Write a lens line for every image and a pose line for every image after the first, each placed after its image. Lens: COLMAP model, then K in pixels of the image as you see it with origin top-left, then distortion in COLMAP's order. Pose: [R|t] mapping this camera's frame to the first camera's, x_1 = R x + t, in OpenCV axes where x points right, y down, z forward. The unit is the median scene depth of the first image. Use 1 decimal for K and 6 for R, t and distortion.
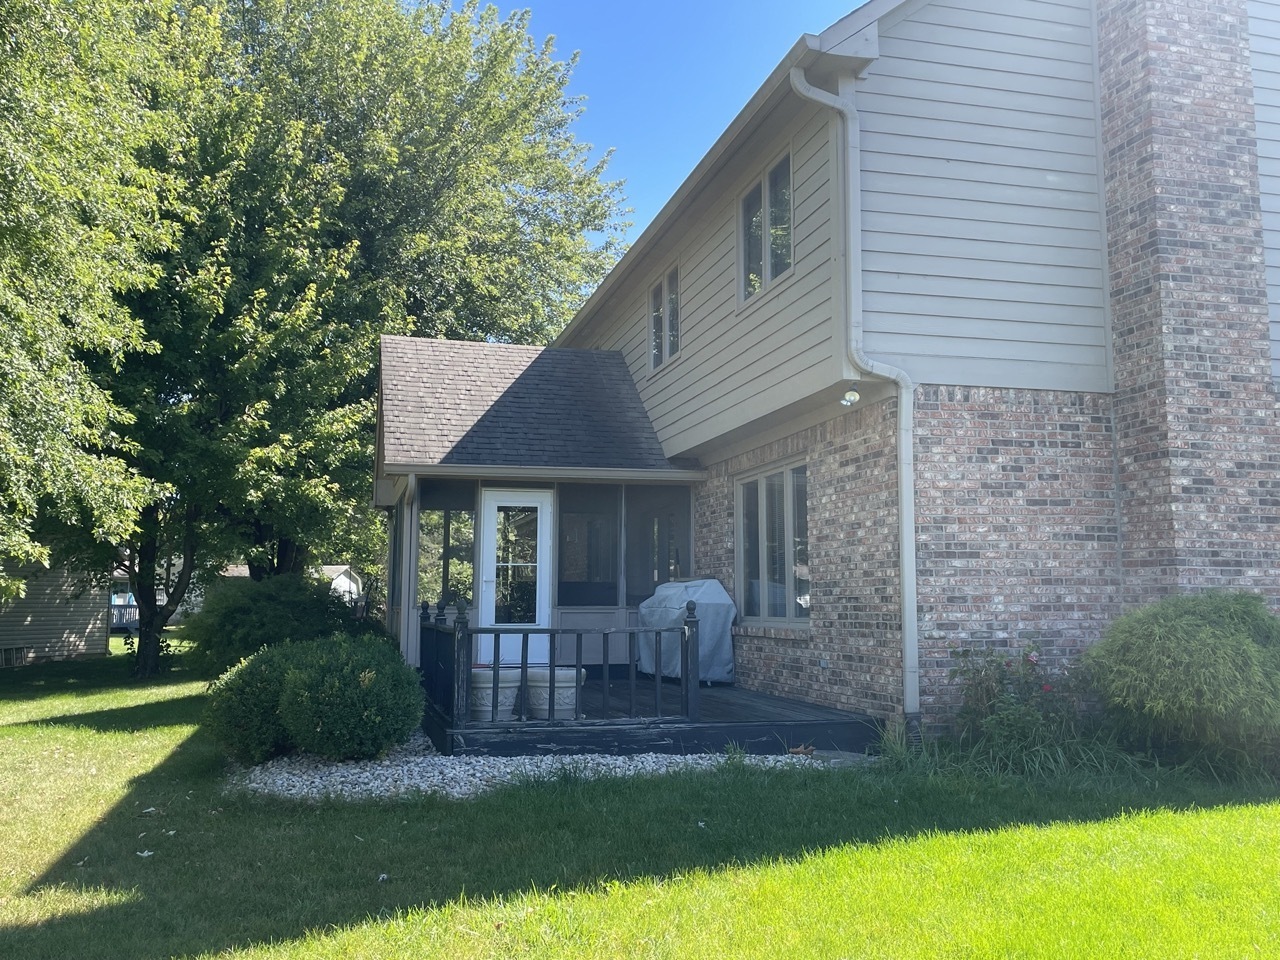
lens RADIAL K [[1088.2, 0, 641.6], [0, 1088.2, 480.2], [0, 0, 1]] dist [0.039784, -0.024630]
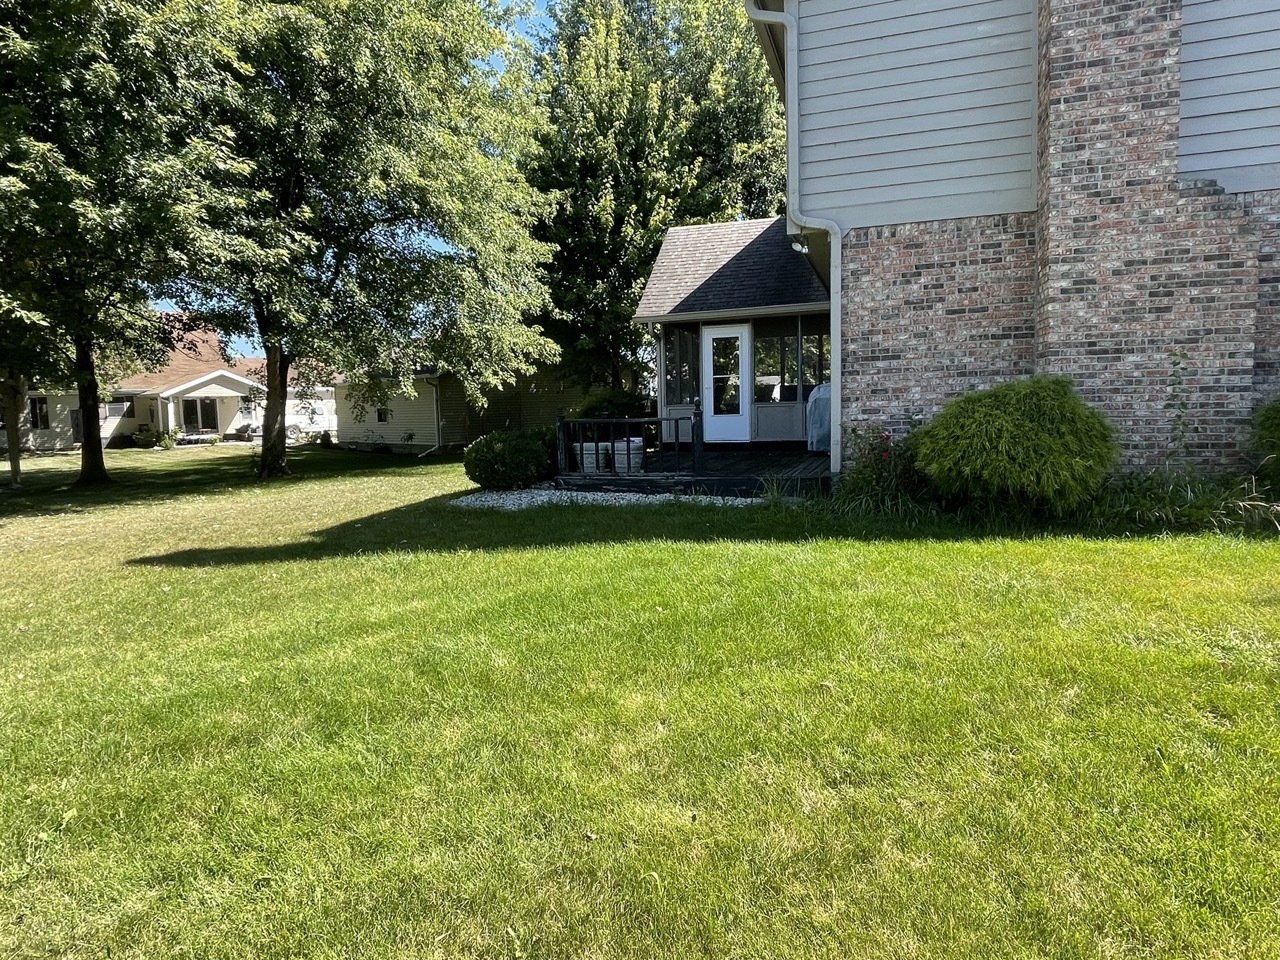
lens RADIAL K [[776.6, 0, 640.7], [0, 776.6, 485.6], [0, 0, 1]] dist [-0.033554, 0.011832]
pose [[0.837148, 0.027175, -0.546301, 0.554513], [0.093945, 0.976780, 0.192549, 0.010917], [0.538848, -0.212514, 0.815157, 0.035508]]
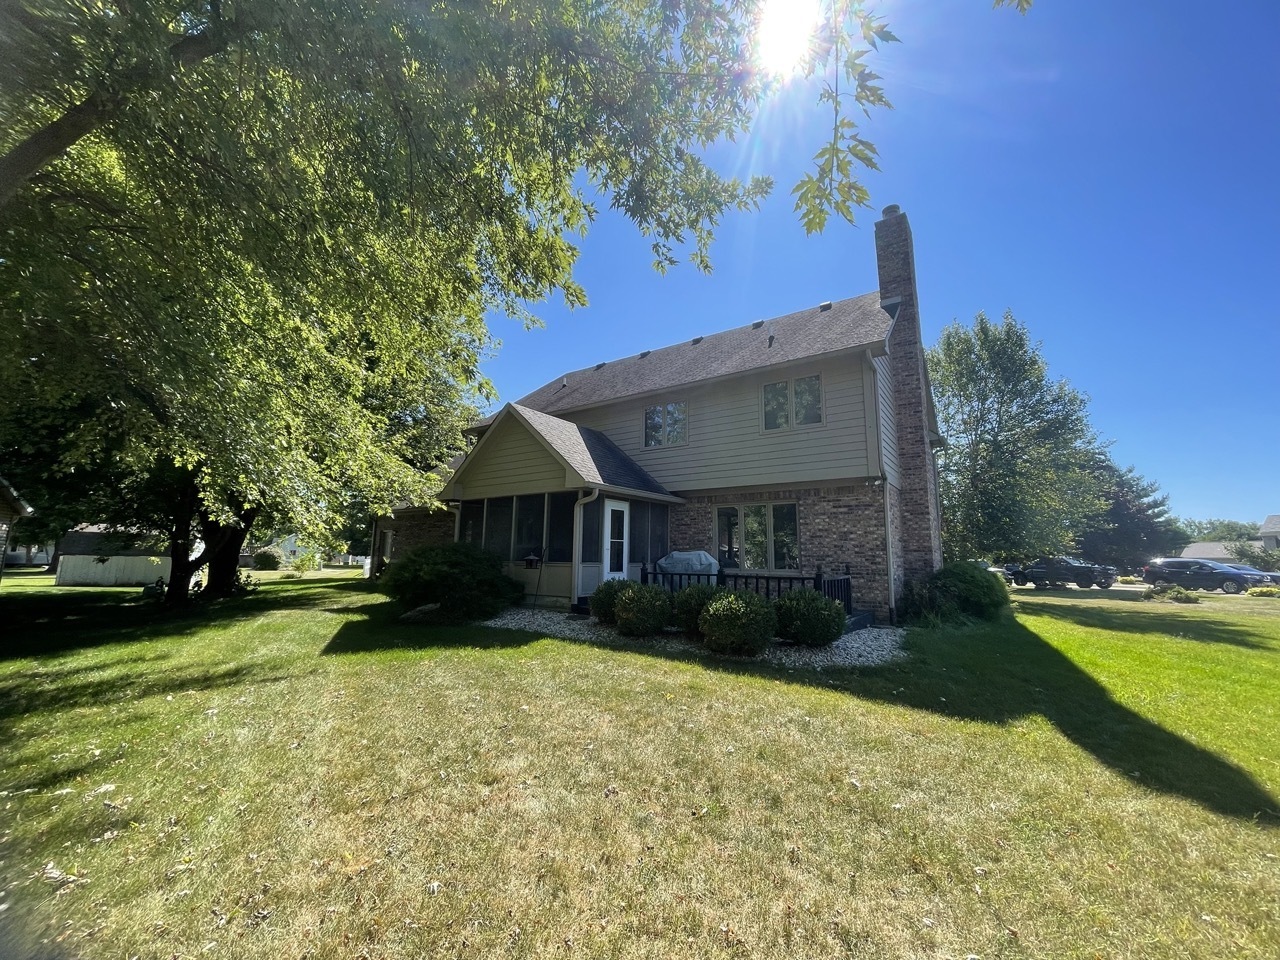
lens RADIAL K [[522.0, 0, 643.1], [0, 522.0, 472.8], [0, 0, 1]] dist [0.008395, 0.000034]
pose [[0.747282, 0.114759, 0.654522, -0.994831], [-0.083568, 0.993385, -0.078761, 0.040915], [-0.659231, 0.004159, 0.751929, 0.438542]]
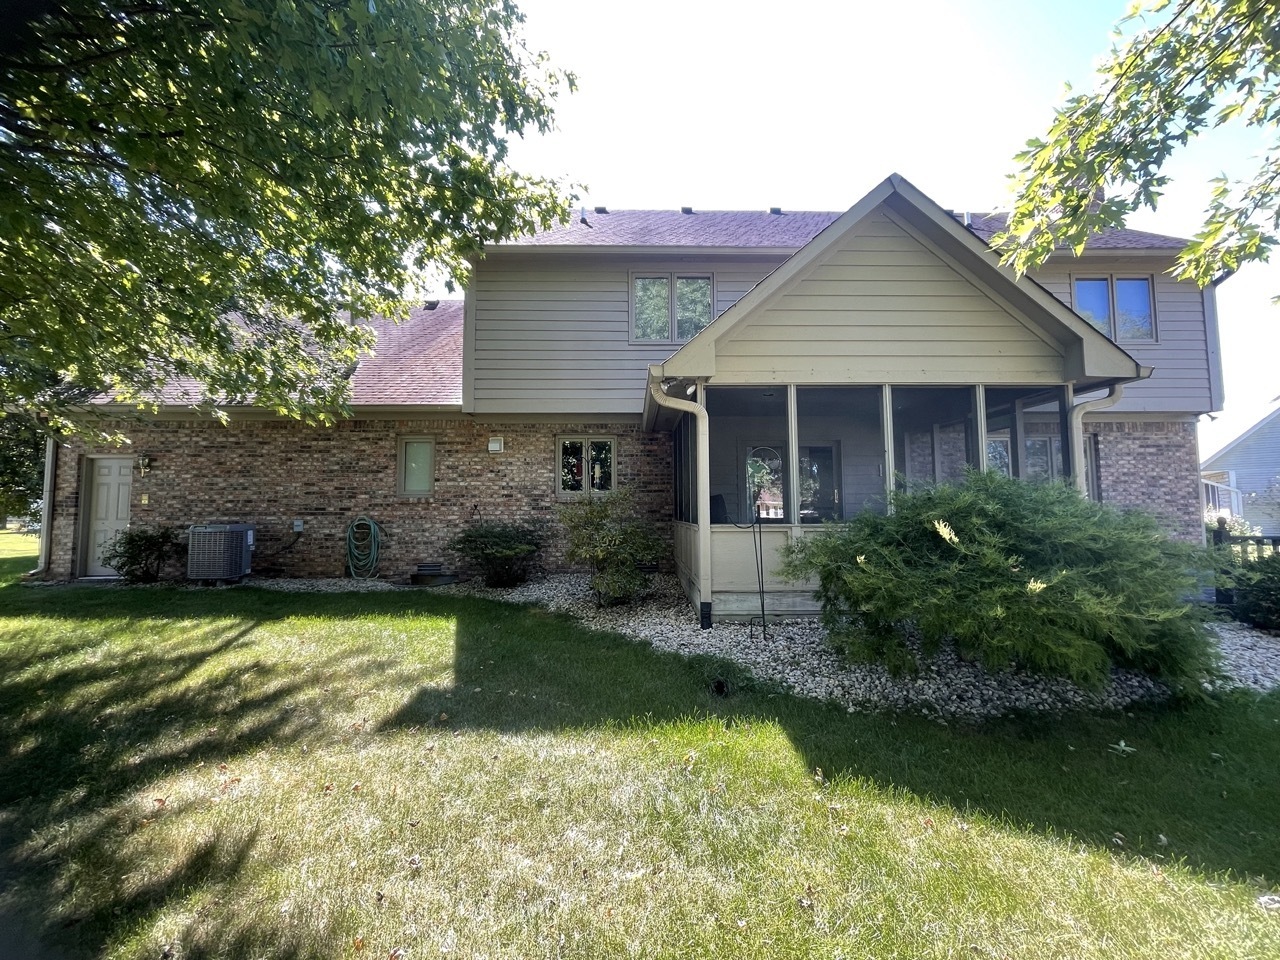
lens RADIAL K [[522.0, 0, 638.2], [0, 522.0, 488.6], [0, 0, 1]] dist [0.008395, 0.000034]
pose [[0.255441, 0.067204, 0.964486, -1.072355], [-0.107847, 0.993336, -0.040651, 0.220520], [-0.960791, -0.093632, 0.260987, 1.778569]]
